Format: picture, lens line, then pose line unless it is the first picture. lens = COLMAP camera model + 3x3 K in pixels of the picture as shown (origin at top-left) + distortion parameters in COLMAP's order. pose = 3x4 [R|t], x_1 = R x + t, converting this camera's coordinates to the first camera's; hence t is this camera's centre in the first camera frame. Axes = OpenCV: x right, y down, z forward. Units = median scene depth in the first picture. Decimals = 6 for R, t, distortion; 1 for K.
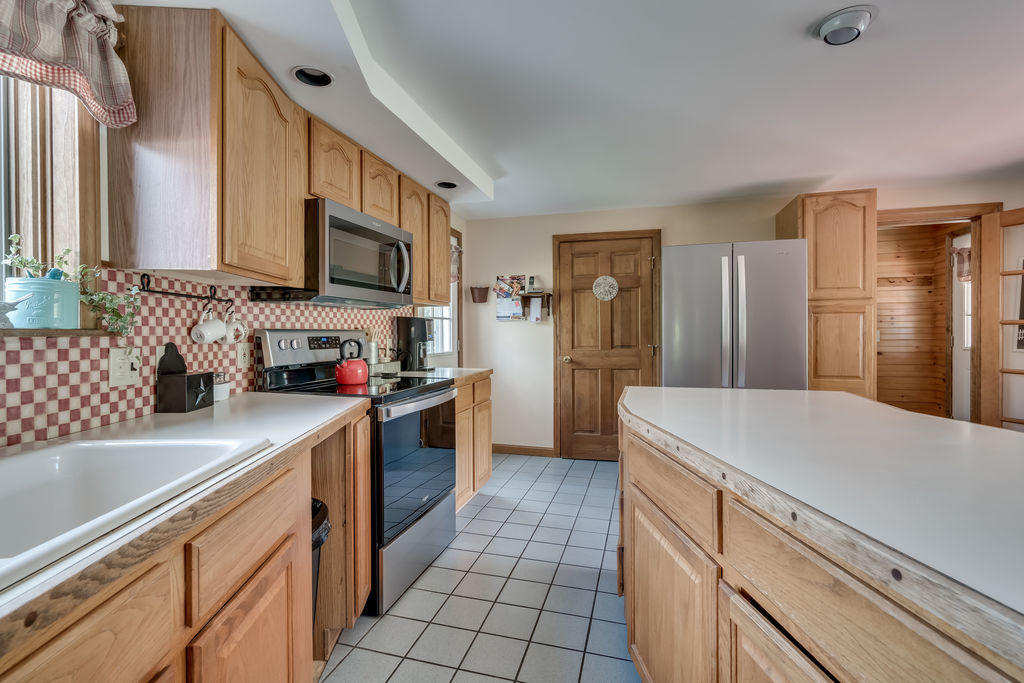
lens RADIAL K [[463.8, 0, 506.1], [0, 463.8, 336.4], [0, 0, 1]] dist [0.005410, 0.000801]
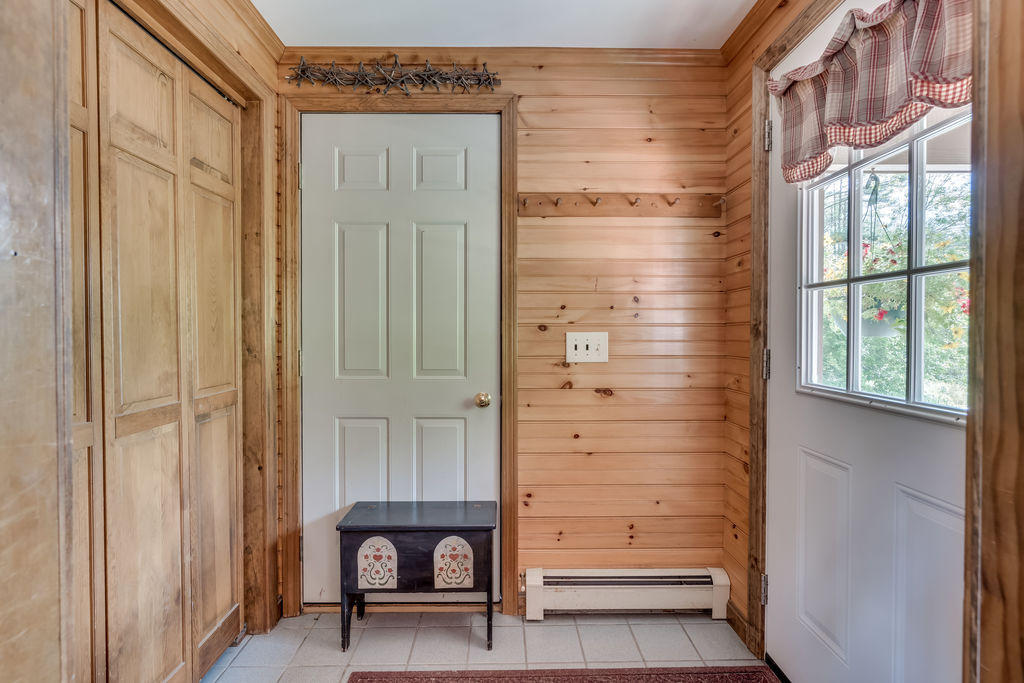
lens RADIAL K [[463.8, 0, 514.1], [0, 463.8, 339.5], [0, 0, 1]] dist [0.005410, 0.000801]
pose [[0.953038, -0.003110, 0.302834, 0.627040], [-0.000451, 0.999932, 0.011690, -0.011090], [-0.302850, -0.011278, 0.952972, 0.677377]]
